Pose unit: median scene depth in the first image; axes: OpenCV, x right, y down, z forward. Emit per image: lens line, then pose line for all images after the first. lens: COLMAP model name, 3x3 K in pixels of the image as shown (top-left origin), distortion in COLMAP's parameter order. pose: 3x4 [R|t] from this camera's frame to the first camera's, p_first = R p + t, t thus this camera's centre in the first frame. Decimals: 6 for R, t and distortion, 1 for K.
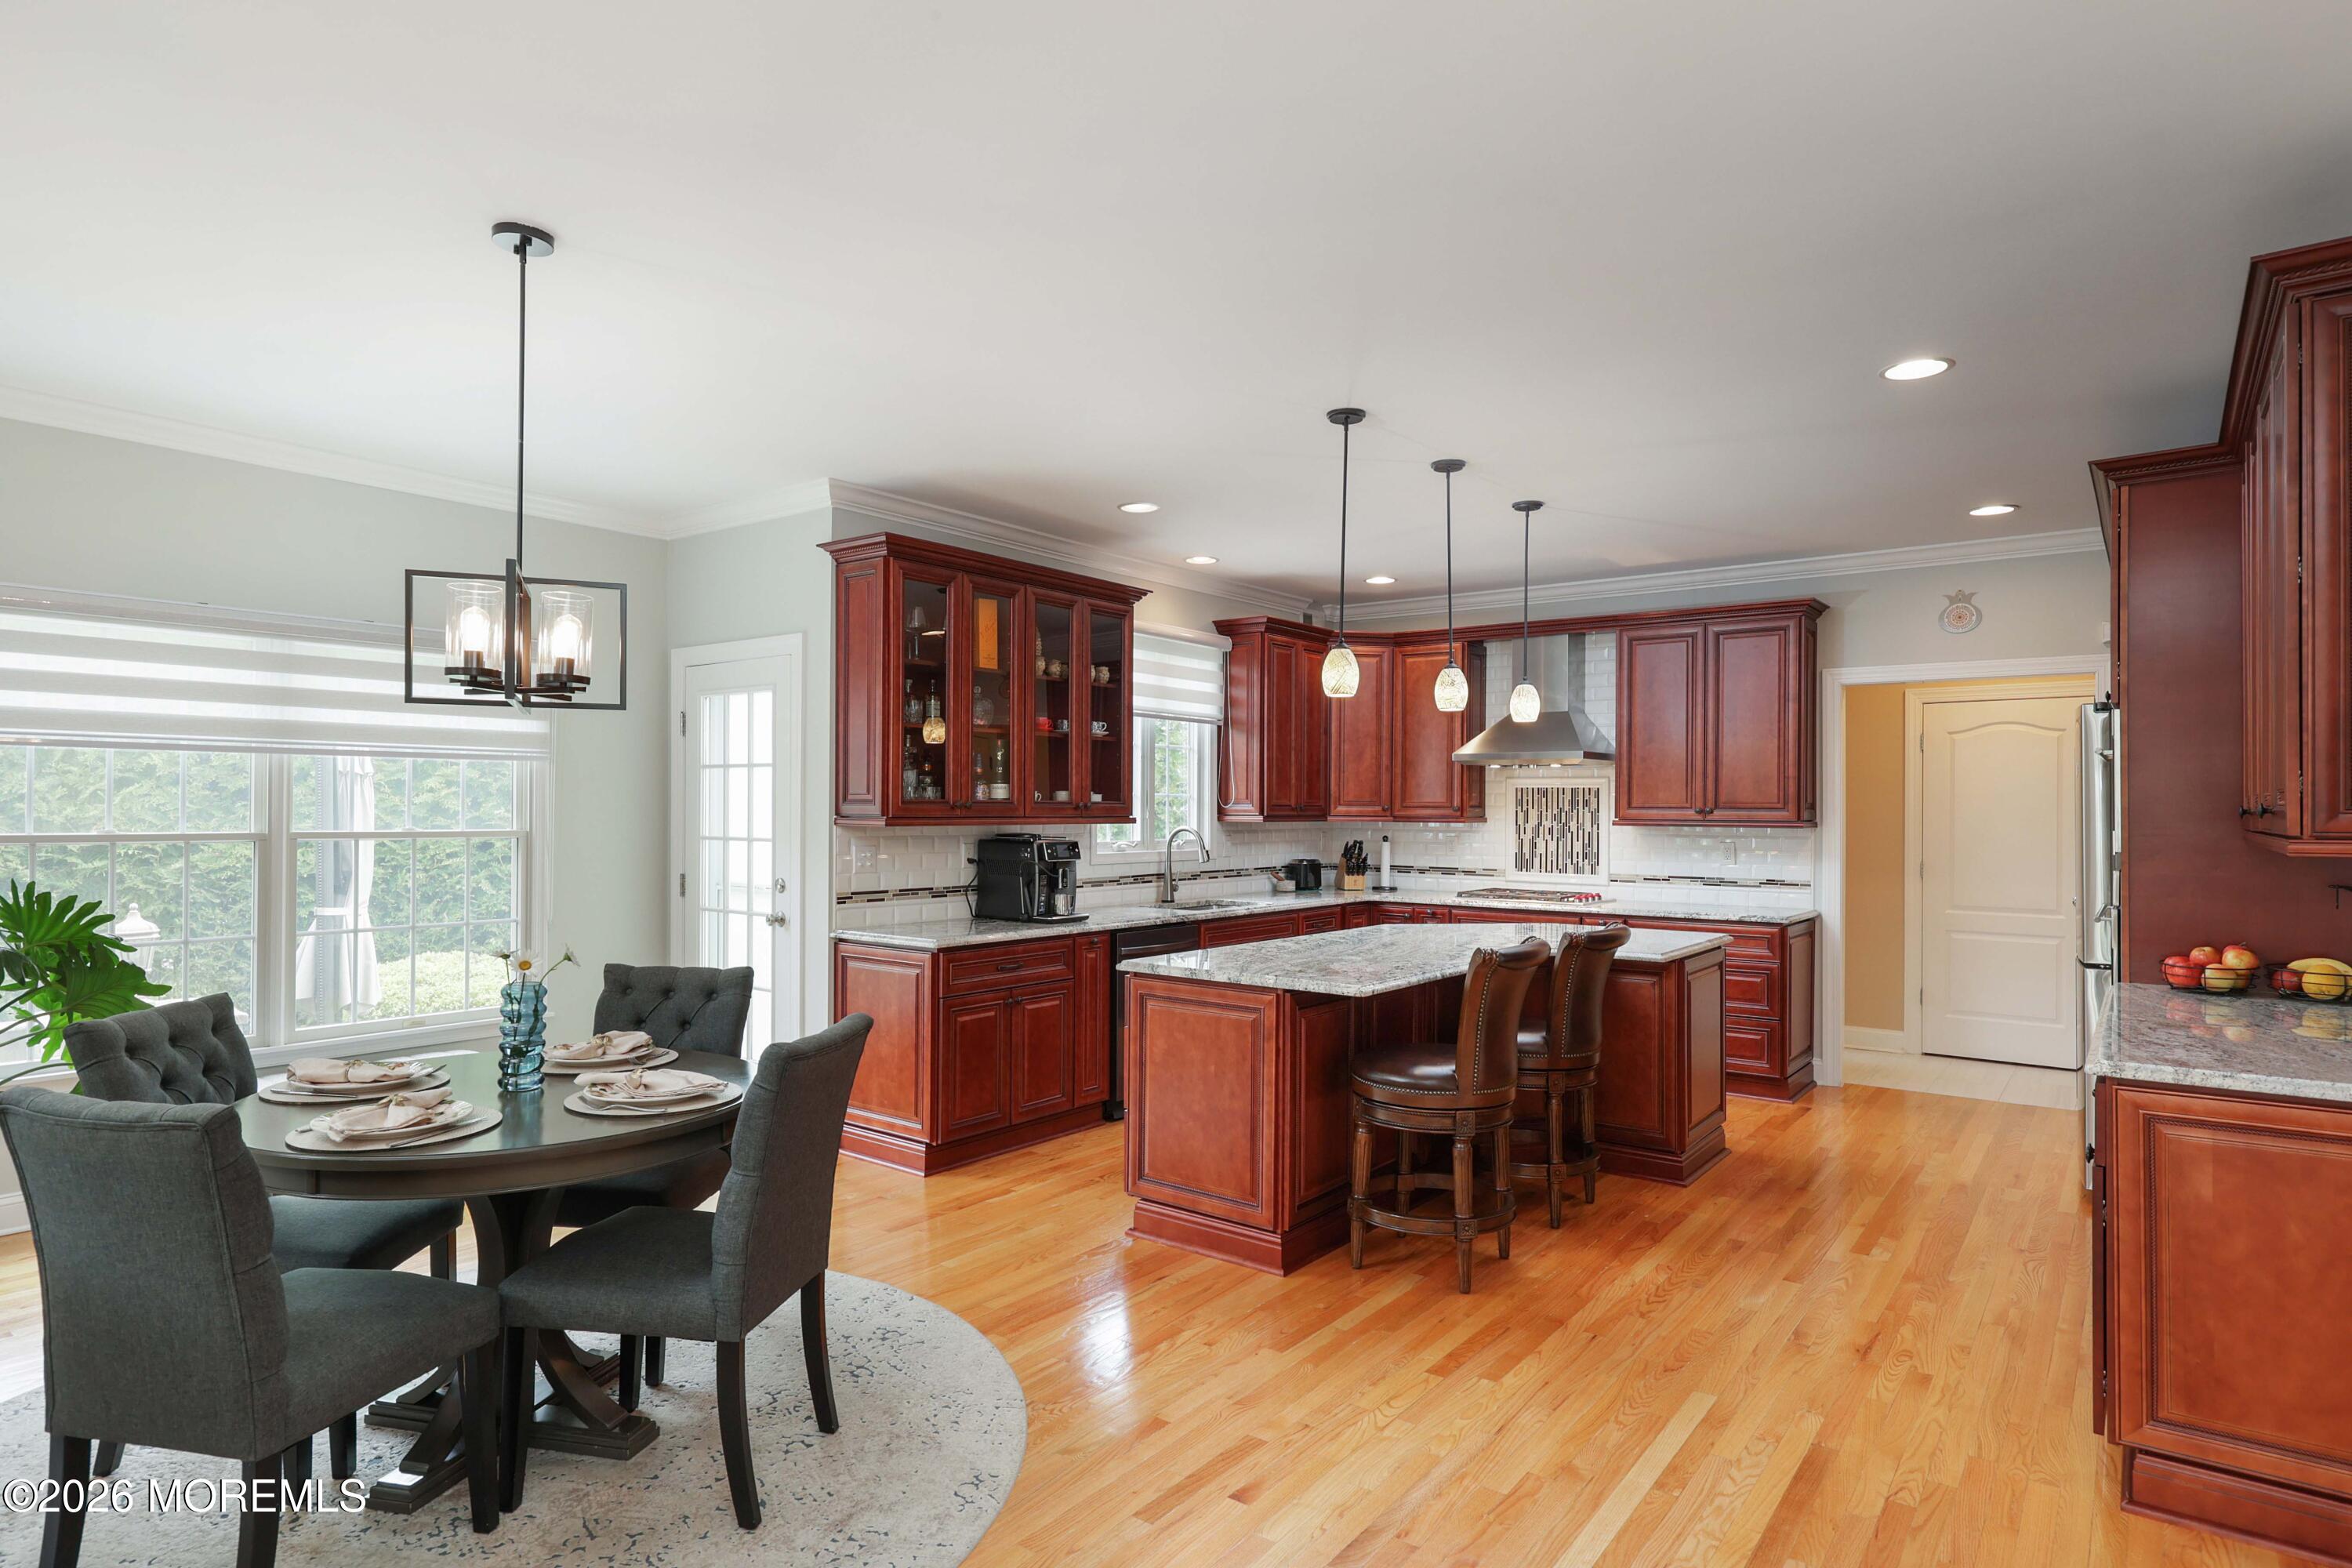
lens RADIAL K [[1275.1, 0, 1226.7], [0, 1275.1, 804.3], [0, 0, 1]] dist [0.003239, 0.006056]
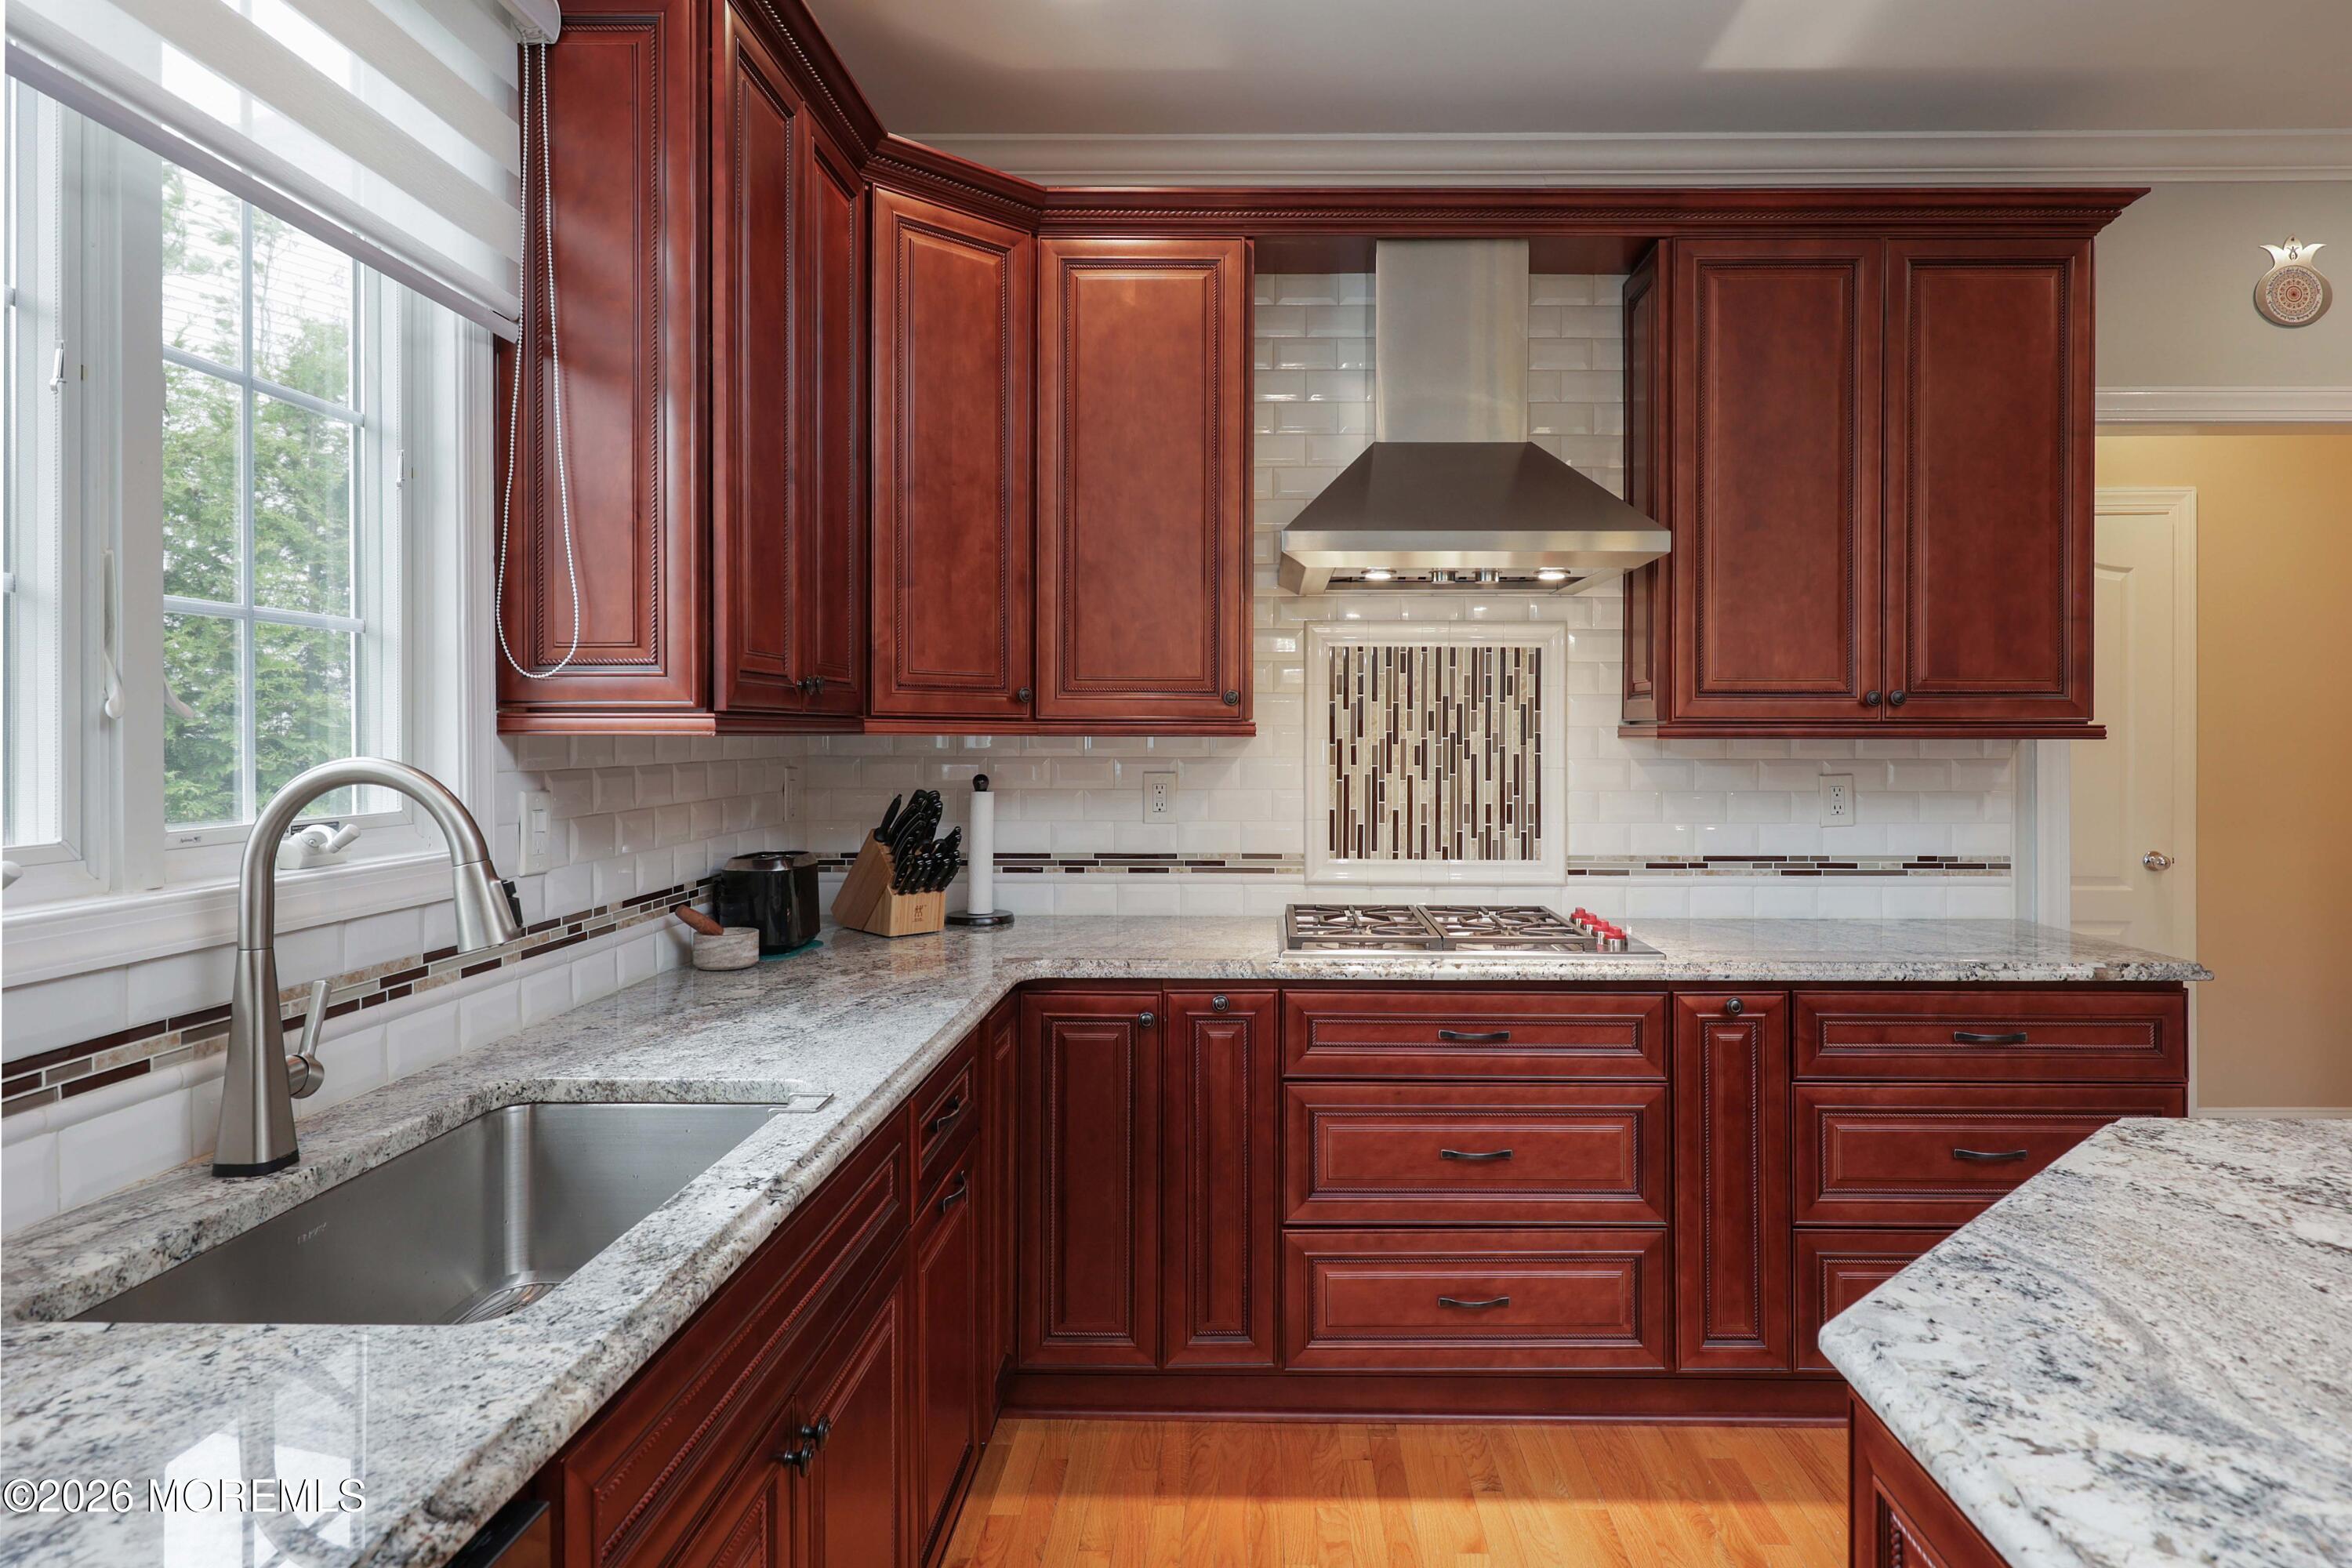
lens RADIAL K [[1342.5, 0, 1221.8], [0, 1342.5, 744.5], [0, 0, 1]] dist [-0.002364, -0.000676]
pose [[0.830465, -0.010210, 0.556977, -0.044817], [0.003316, 0.999905, 0.013385, 0.015436], [-0.557061, -0.009269, 0.830420, 0.897535]]
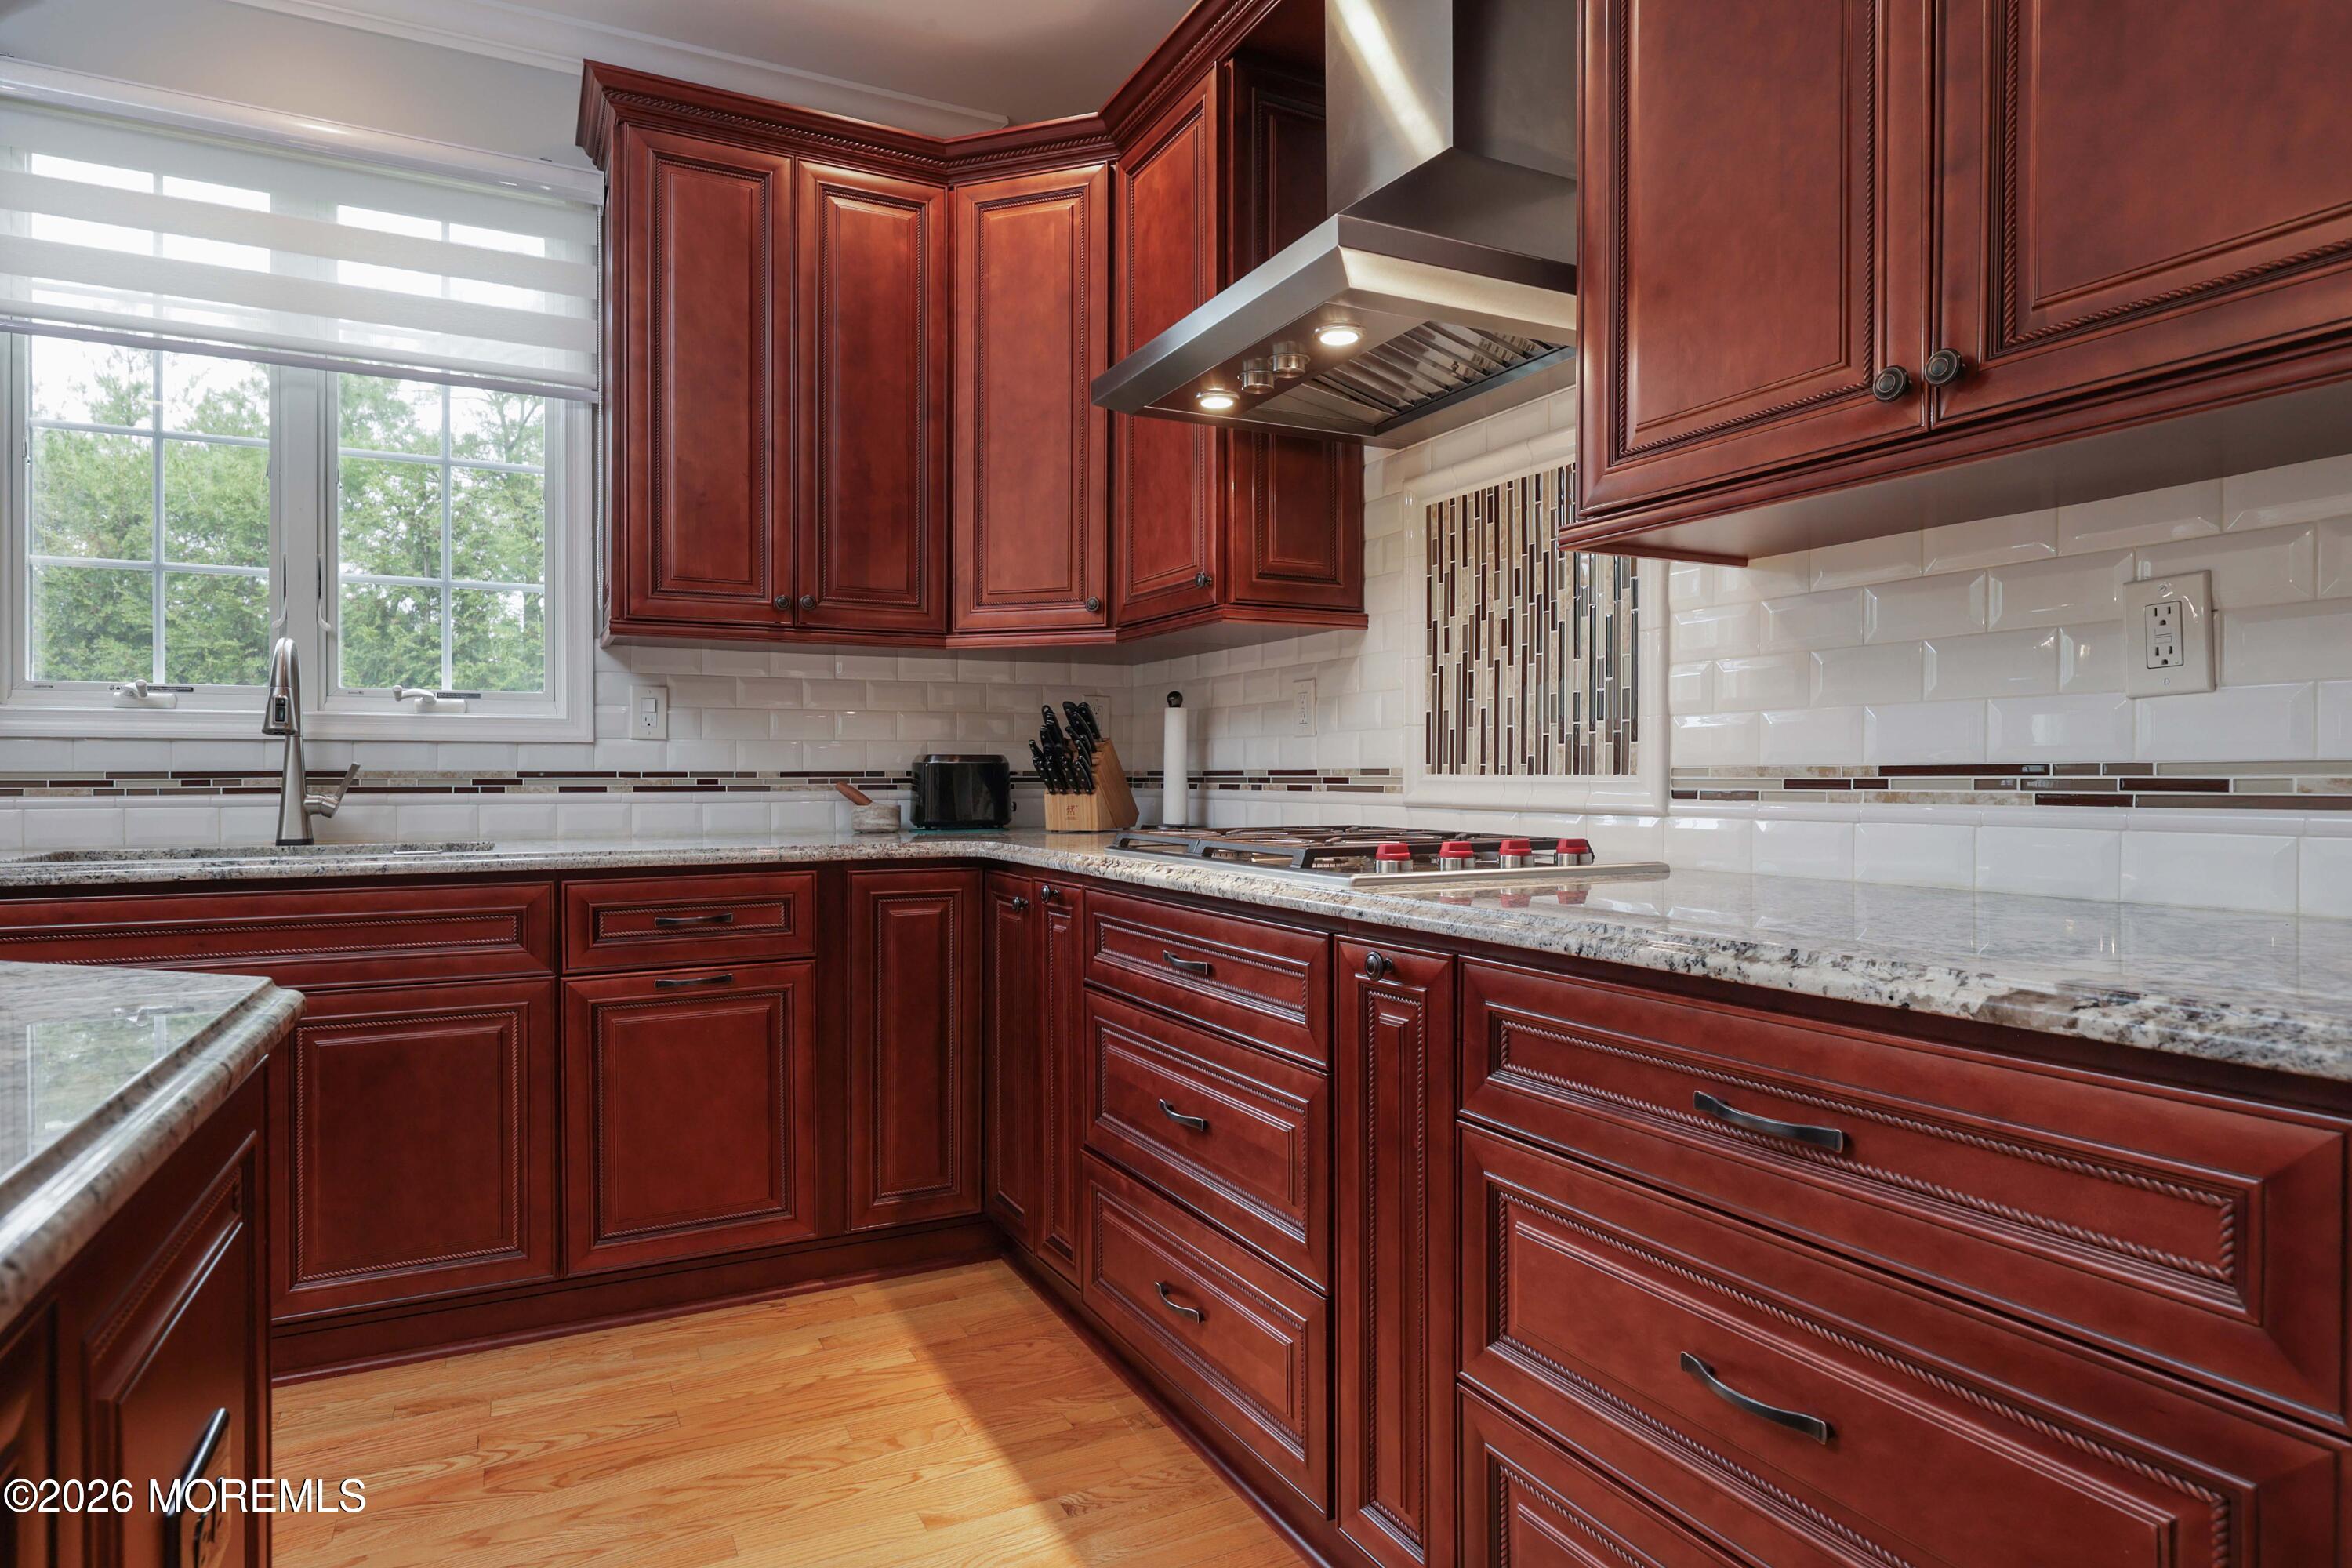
lens RADIAL K [[1275.1, 0, 1203.0], [0, 1275.1, 787.6], [0, 0, 1]] dist [0.003239, 0.006056]
pose [[0.884999, -0.008133, -0.465521, 0.431393], [0.012446, 0.999903, 0.006193, 0.071200], [0.465426, -0.011274, 0.885015, 0.930501]]
